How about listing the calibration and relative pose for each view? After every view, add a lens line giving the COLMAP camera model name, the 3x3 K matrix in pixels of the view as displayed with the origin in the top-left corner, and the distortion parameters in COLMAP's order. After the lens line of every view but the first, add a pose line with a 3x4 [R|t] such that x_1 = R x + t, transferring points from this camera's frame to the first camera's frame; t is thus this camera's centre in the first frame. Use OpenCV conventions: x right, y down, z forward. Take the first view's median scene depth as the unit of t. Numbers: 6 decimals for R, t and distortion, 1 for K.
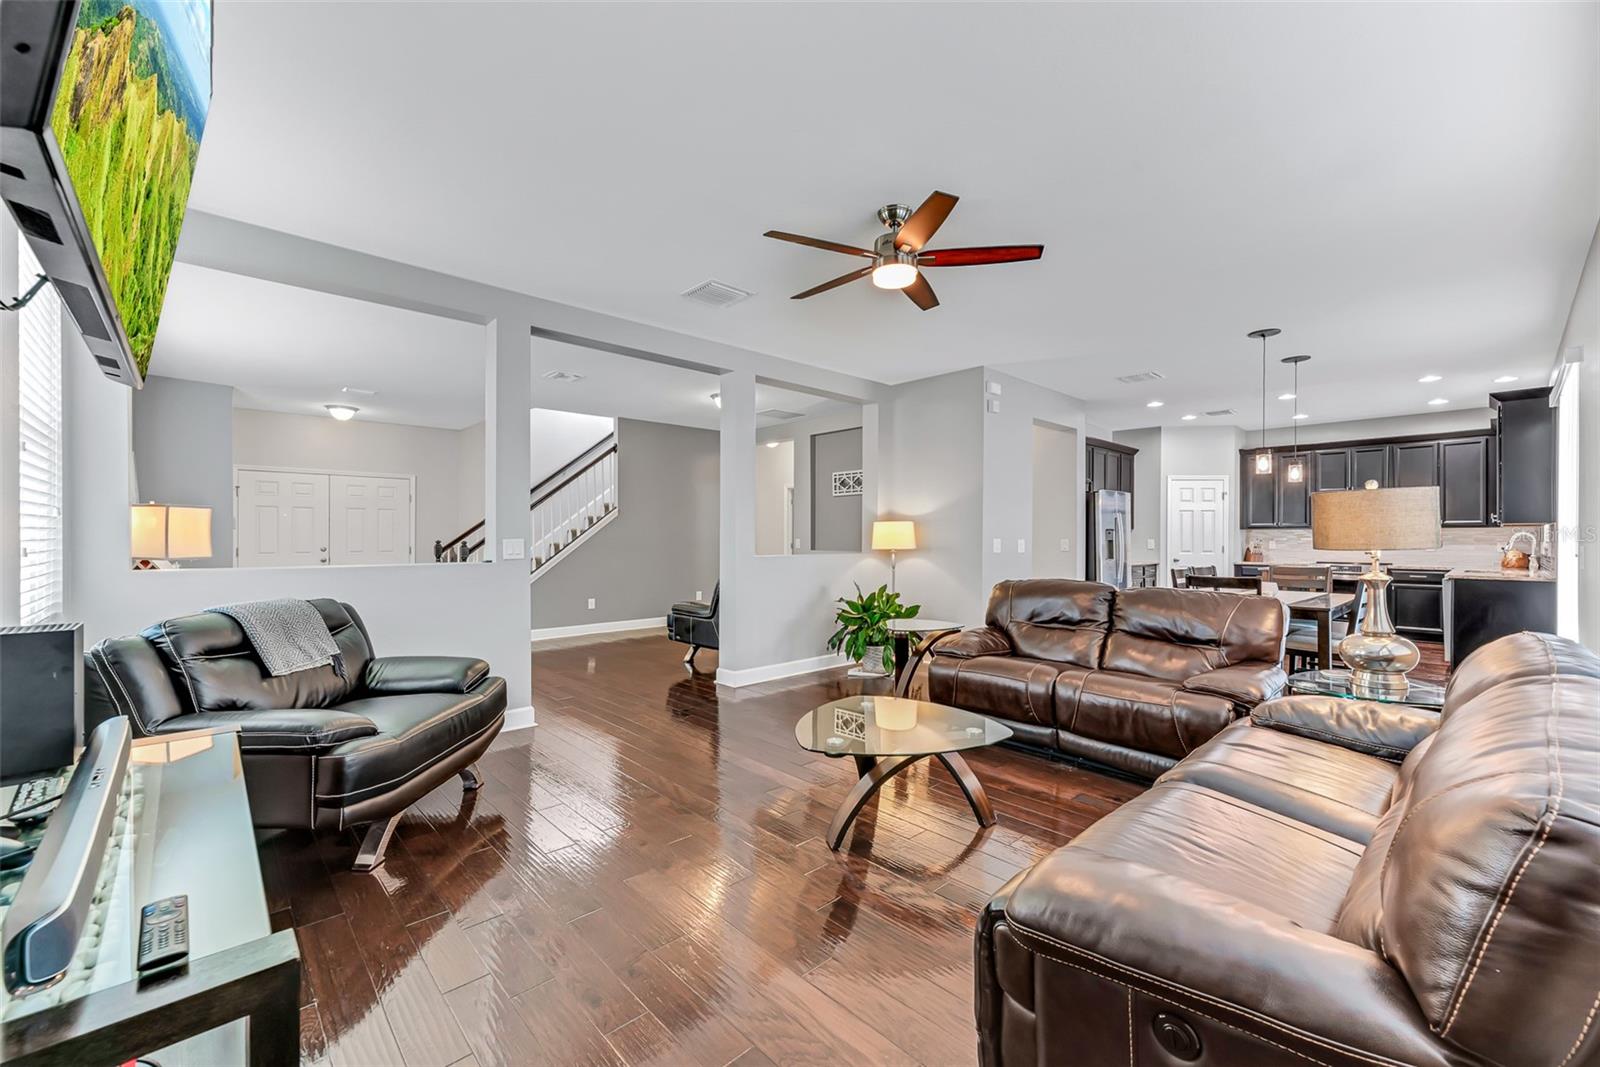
lens RADIAL K [[654.2, 0, 786.9], [0, 654.2, 534.1], [0, 0, 1]] dist [0.006656, 0.000581]
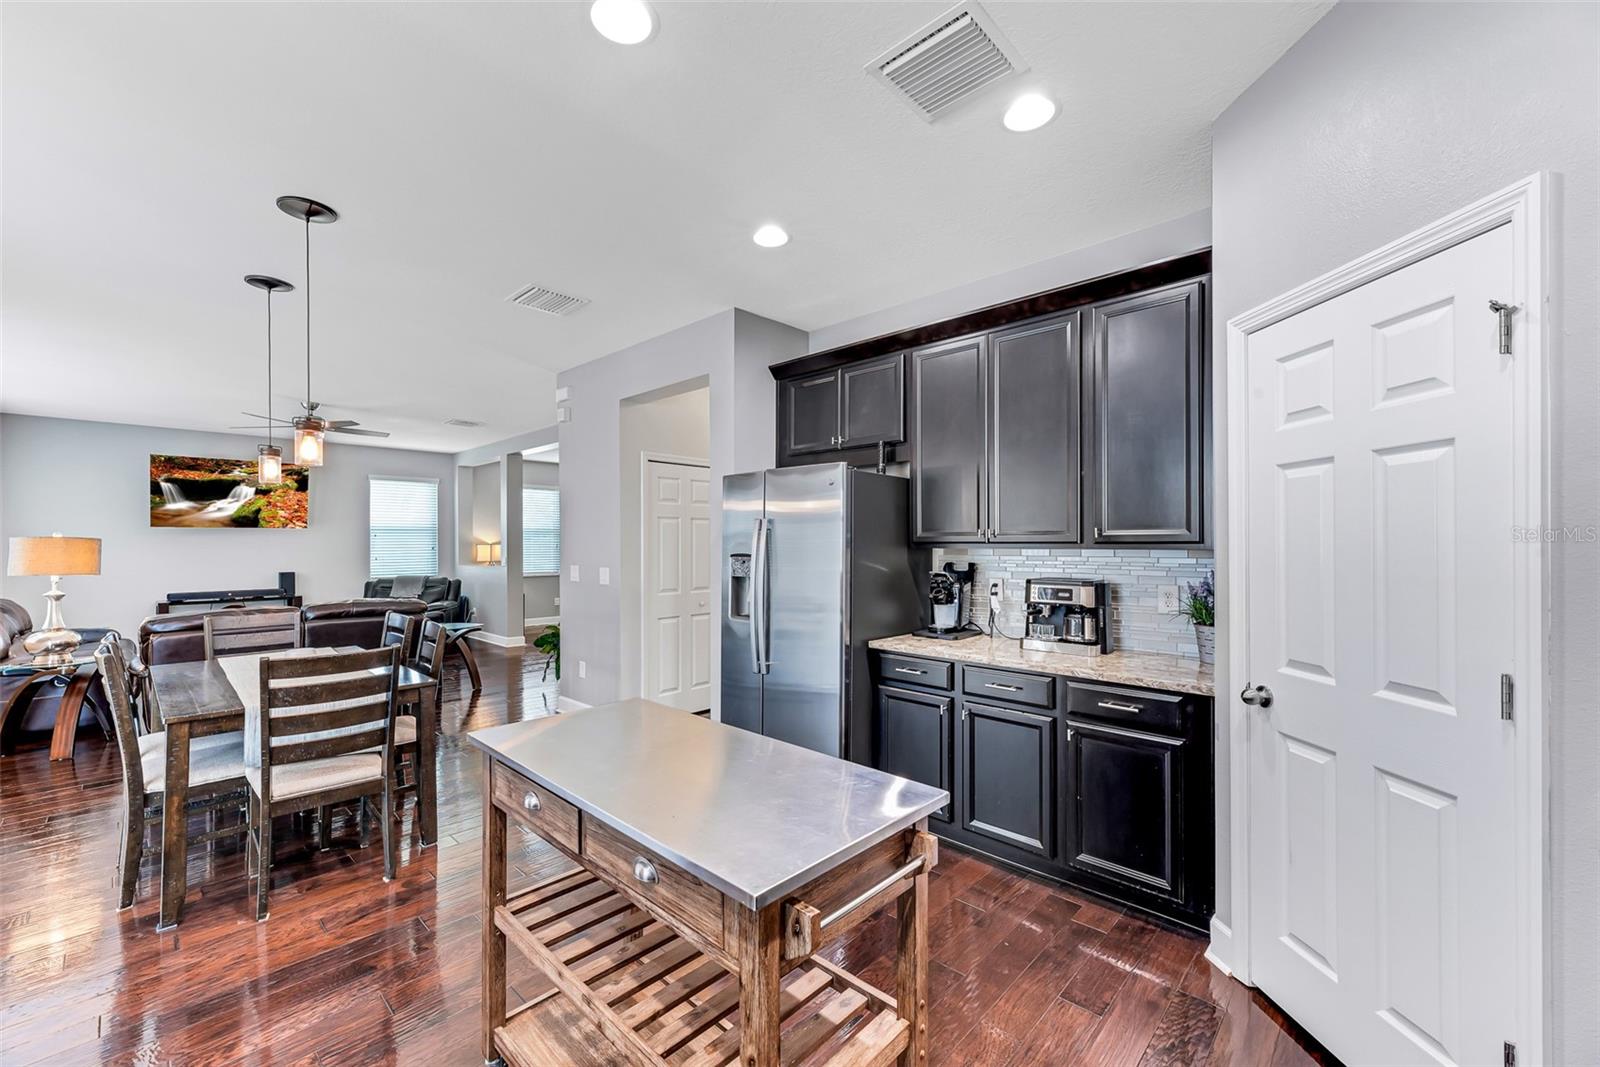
lens RADIAL K [[654.2, 0, 801.8], [0, 654.2, 541.0], [0, 0, 1]] dist [0.006656, 0.000581]
pose [[0.065579, -0.005308, -0.997833, 0.931843], [0.006620, 0.999966, -0.004884, -0.013865], [0.997825, -0.006285, 0.065612, 0.973312]]
